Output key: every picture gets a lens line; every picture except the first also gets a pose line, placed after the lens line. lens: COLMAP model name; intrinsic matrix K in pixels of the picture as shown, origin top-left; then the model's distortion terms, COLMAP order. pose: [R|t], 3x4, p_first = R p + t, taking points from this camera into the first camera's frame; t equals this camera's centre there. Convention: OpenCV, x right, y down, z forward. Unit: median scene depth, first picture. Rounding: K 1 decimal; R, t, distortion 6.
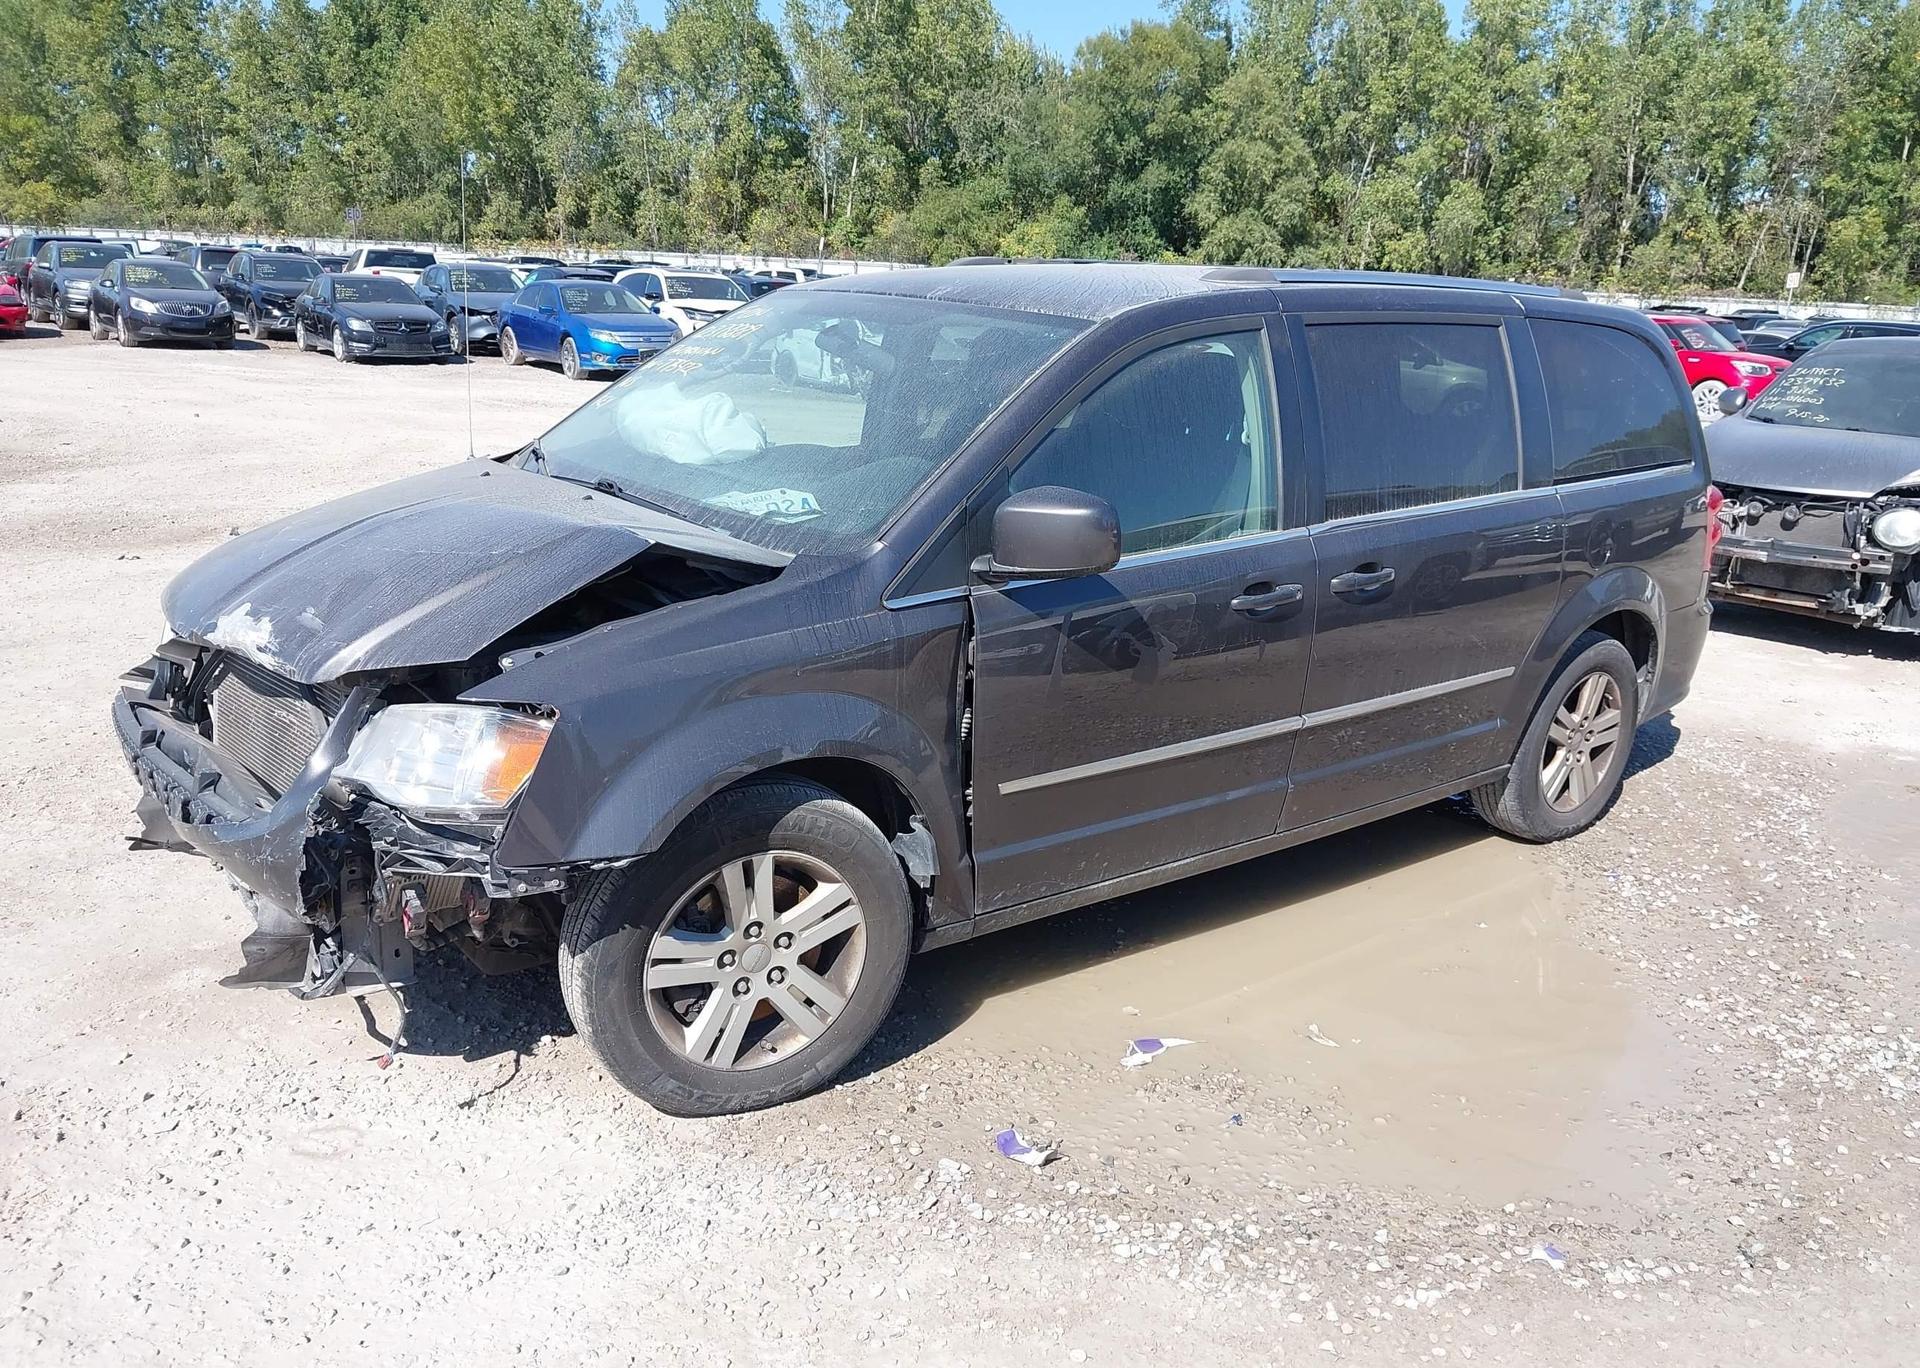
lens RADIAL K [[1530.2, 0, 969.5], [0, 1530.2, 693.6], [0, 0, 1]] dist [-0.000039, -0.001219]
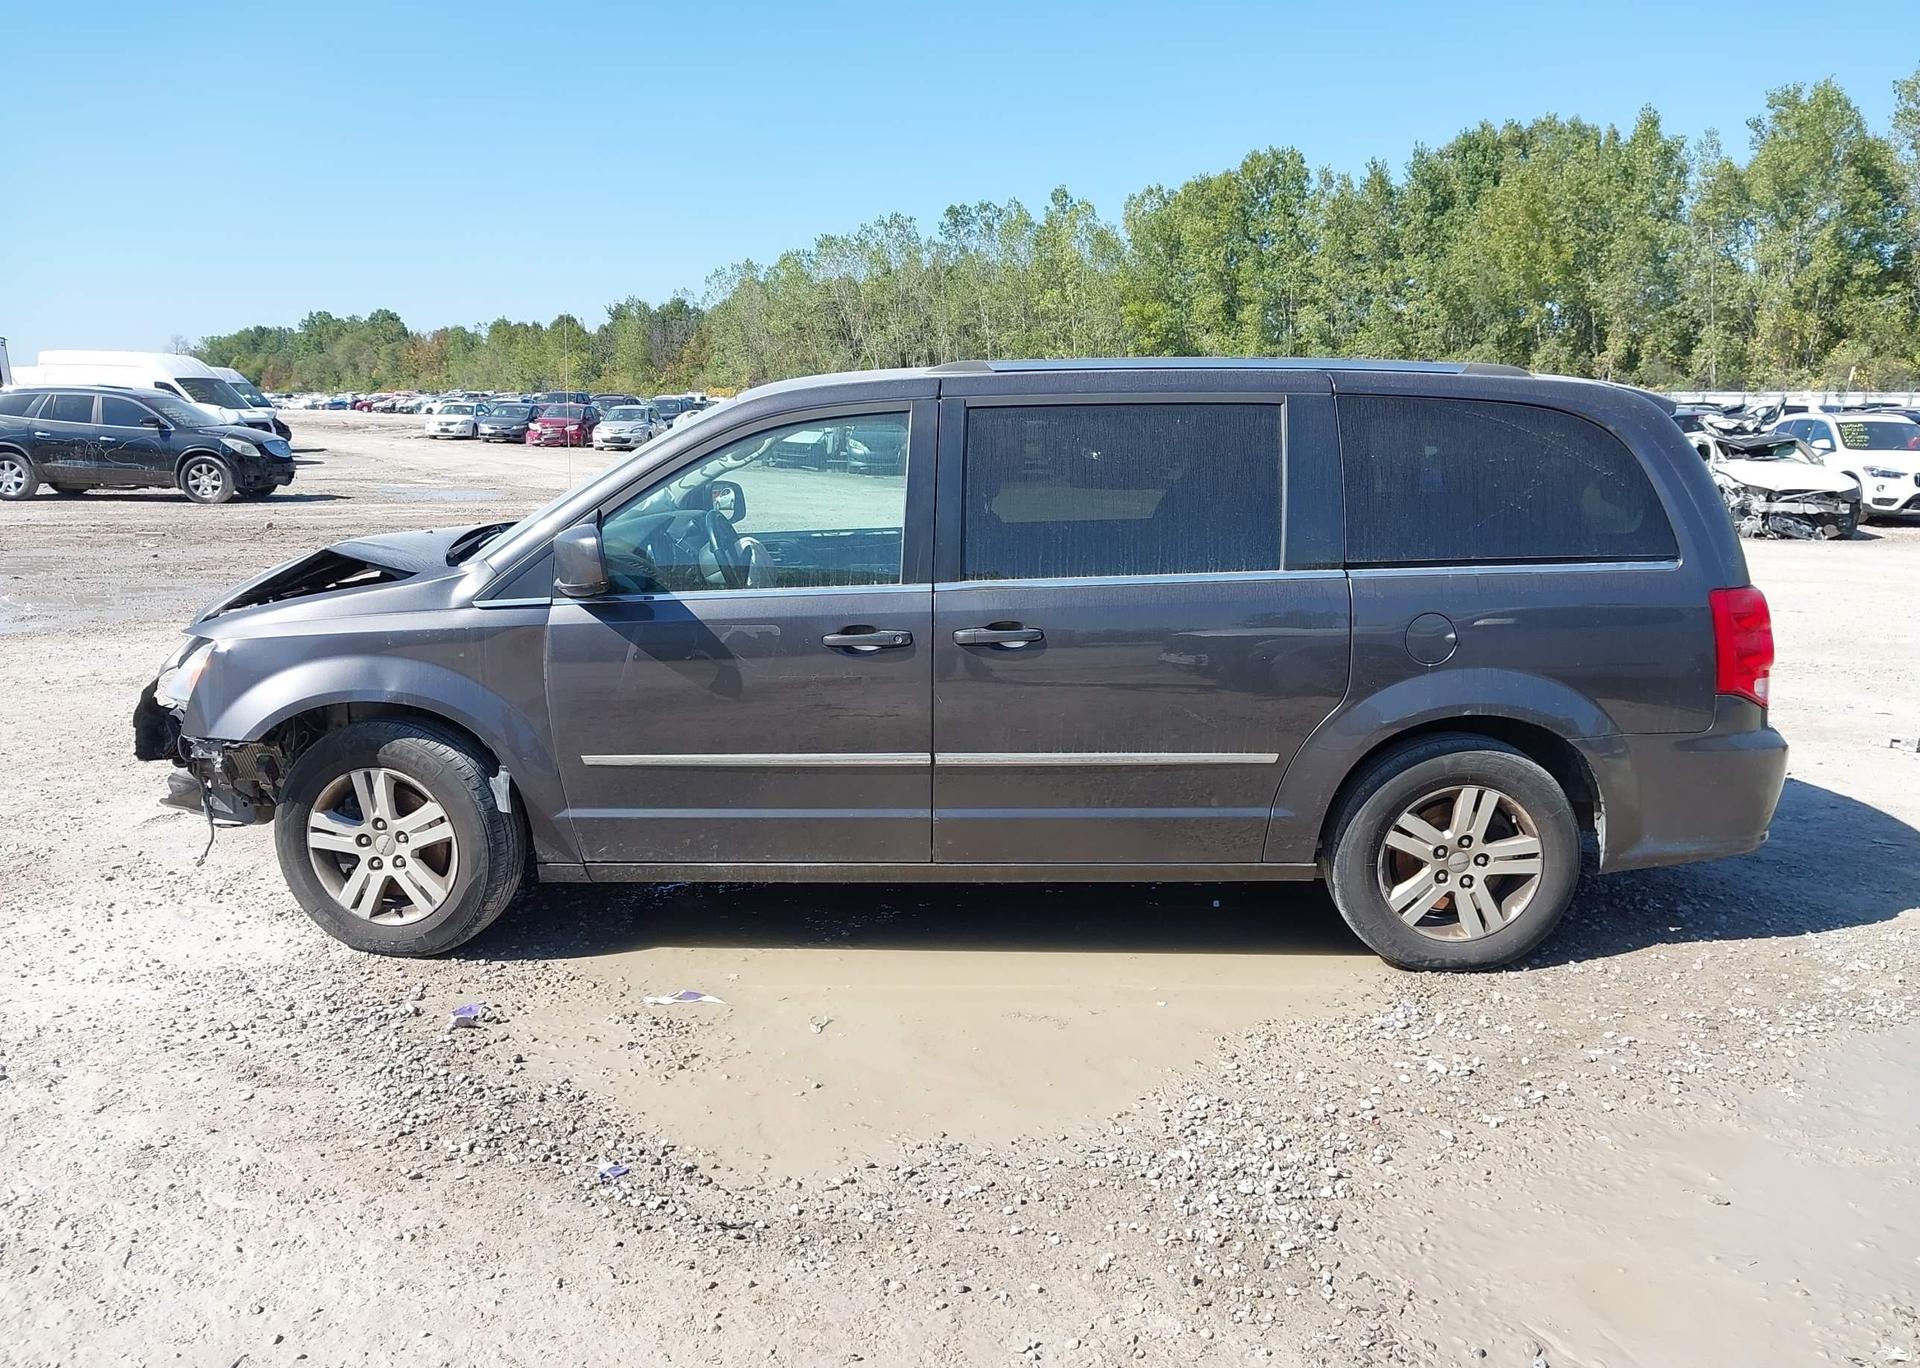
lens RADIAL K [[1530.2, 0, 956.7], [0, 1530.2, 689.0], [0, 0, 1]] dist [-0.000039, -0.001219]
pose [[0.781224, 0.078260, -0.619326, 0.787592], [-0.137201, 0.989377, -0.048047, 0.015830], [0.608987, 0.122508, 0.783663, 0.123278]]
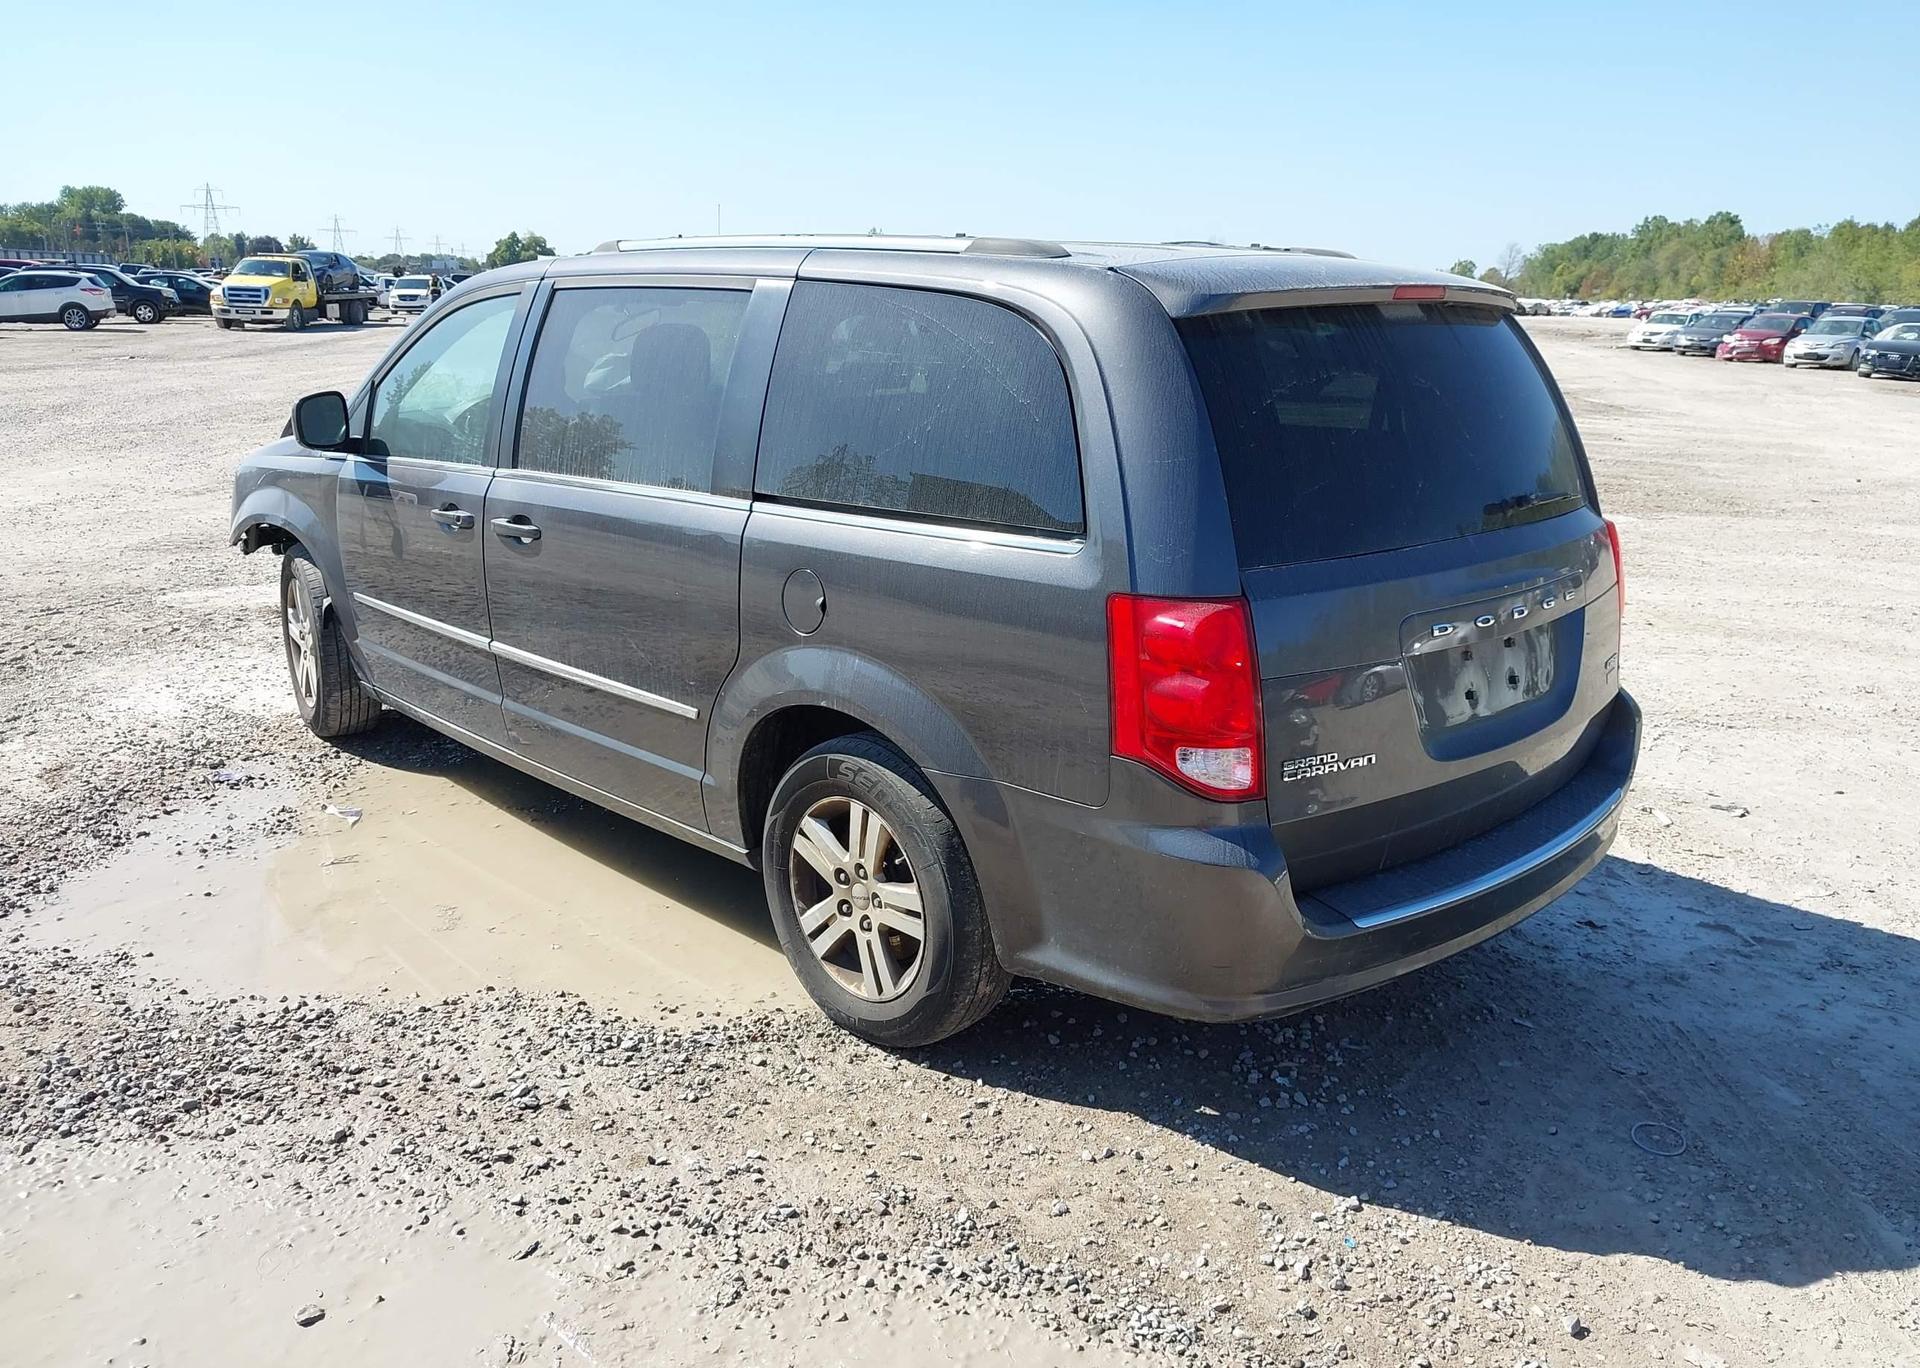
lens RADIAL K [[1530.2, 0, 963.4], [0, 1530.2, 676.9], [0, 0, 1]] dist [-0.000039, -0.001219]
pose [[0.089383, 0.204204, -0.974839, 1.157621], [-0.276716, 0.945315, 0.172647, -0.212818], [0.956786, 0.254322, 0.141002, 1.022191]]
